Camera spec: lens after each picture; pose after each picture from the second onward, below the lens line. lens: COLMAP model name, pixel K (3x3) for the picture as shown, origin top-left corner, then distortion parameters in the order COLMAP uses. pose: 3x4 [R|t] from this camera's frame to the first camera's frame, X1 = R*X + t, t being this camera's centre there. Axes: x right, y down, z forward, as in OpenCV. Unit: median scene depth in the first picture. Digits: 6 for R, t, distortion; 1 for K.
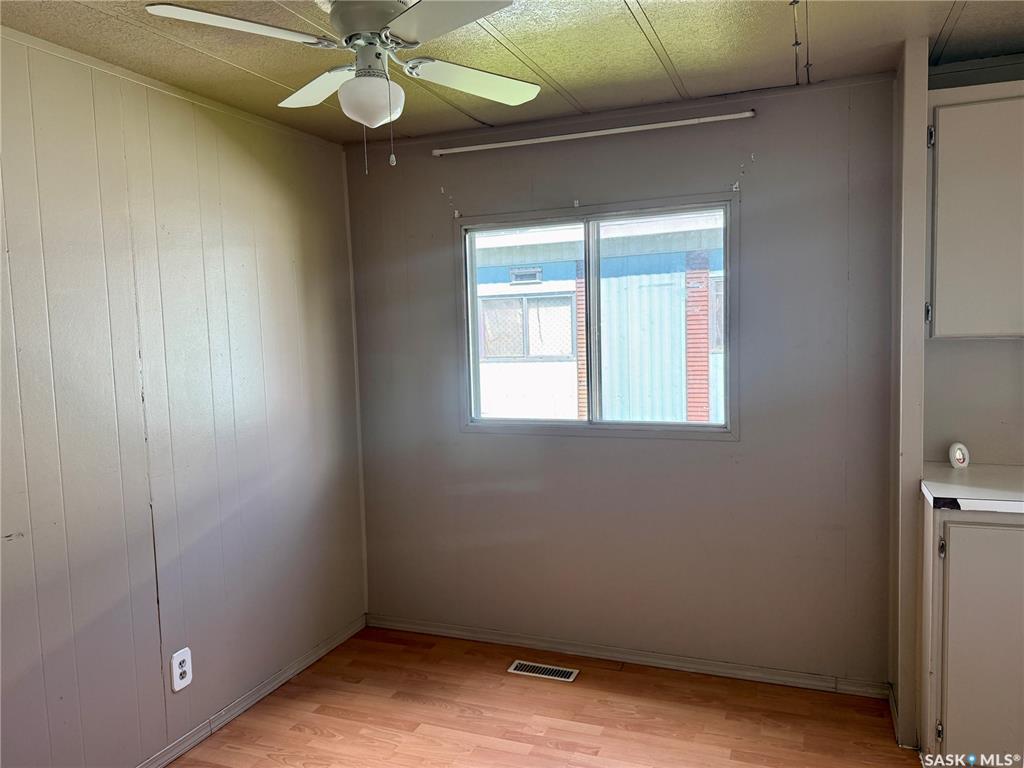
lens RADIAL K [[752.0, 0, 513.2], [0, 752.0, 384.6], [0, 0, 1]] dist [0.040007, -0.054309]
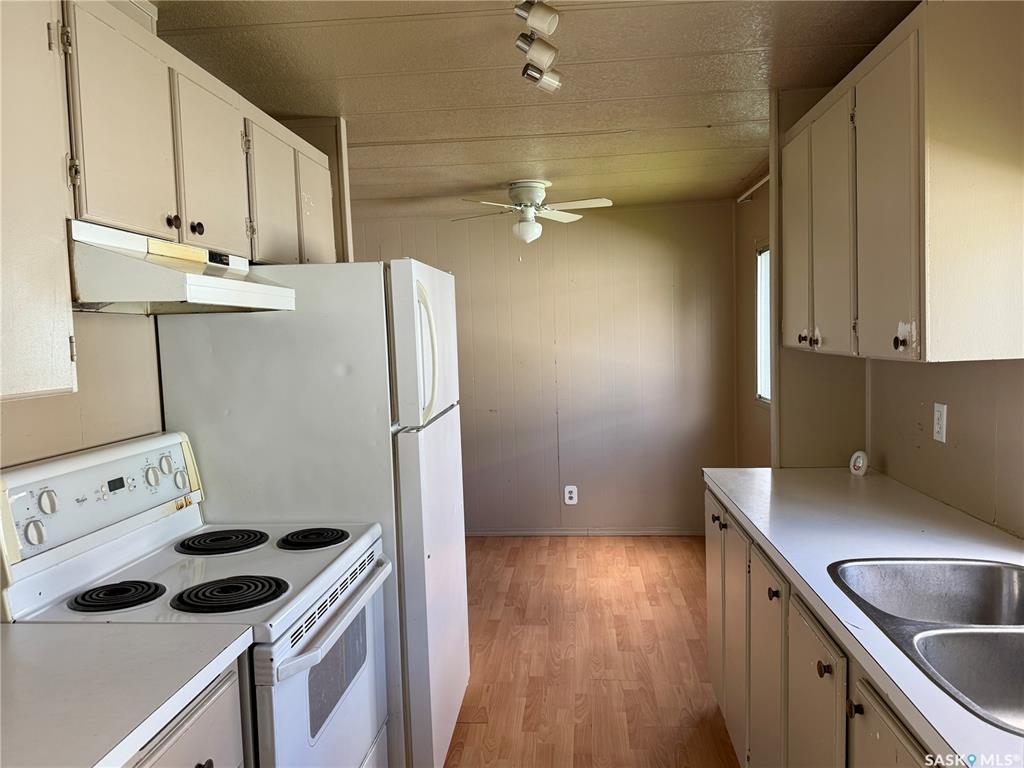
lens RADIAL K [[752.0, 0, 512.2], [0, 752.0, 383.8], [0, 0, 1]] dist [0.040007, -0.054309]
pose [[0.275730, 0.082620, -0.957678, 1.441944], [-0.054347, 0.996046, 0.070283, -0.061037], [0.959698, 0.032668, 0.279129, 0.261770]]
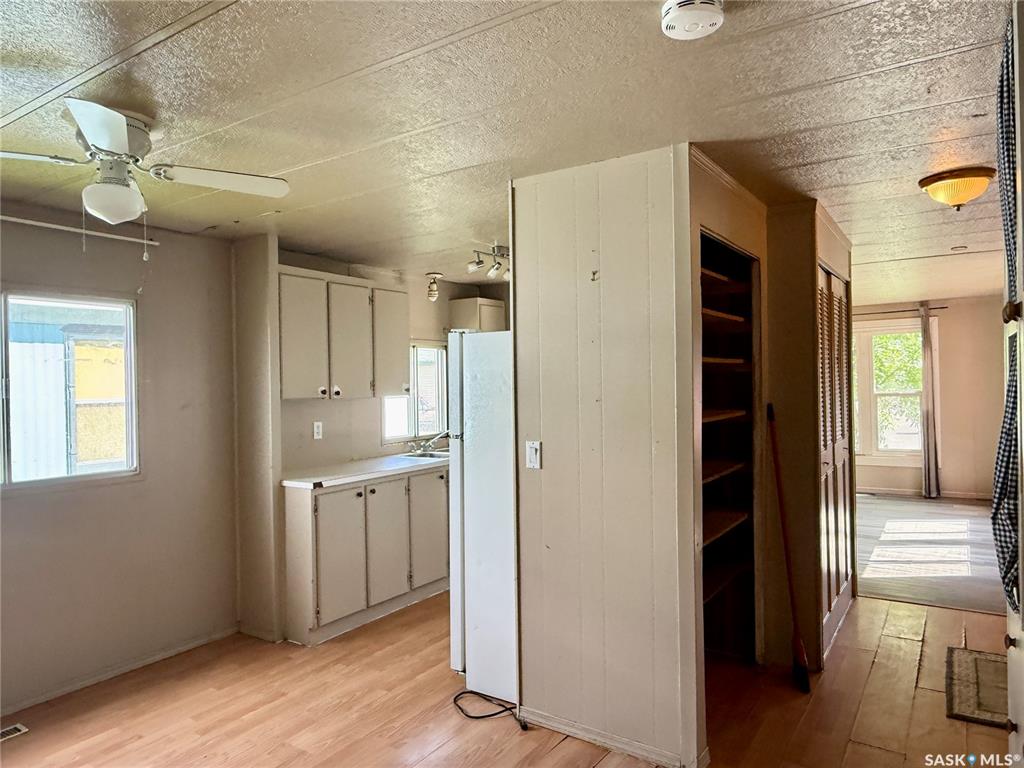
lens RADIAL K [[672.7, 0, 508.1], [0, 672.7, 378.7], [0, 0, 1]] dist [-0.017269, -0.000415]
pose [[0.213858, 0.027234, 0.976485, -0.810340], [0.088400, 0.994970, -0.047110, 0.010722], [-0.972857, 0.096396, 0.210375, 0.131145]]
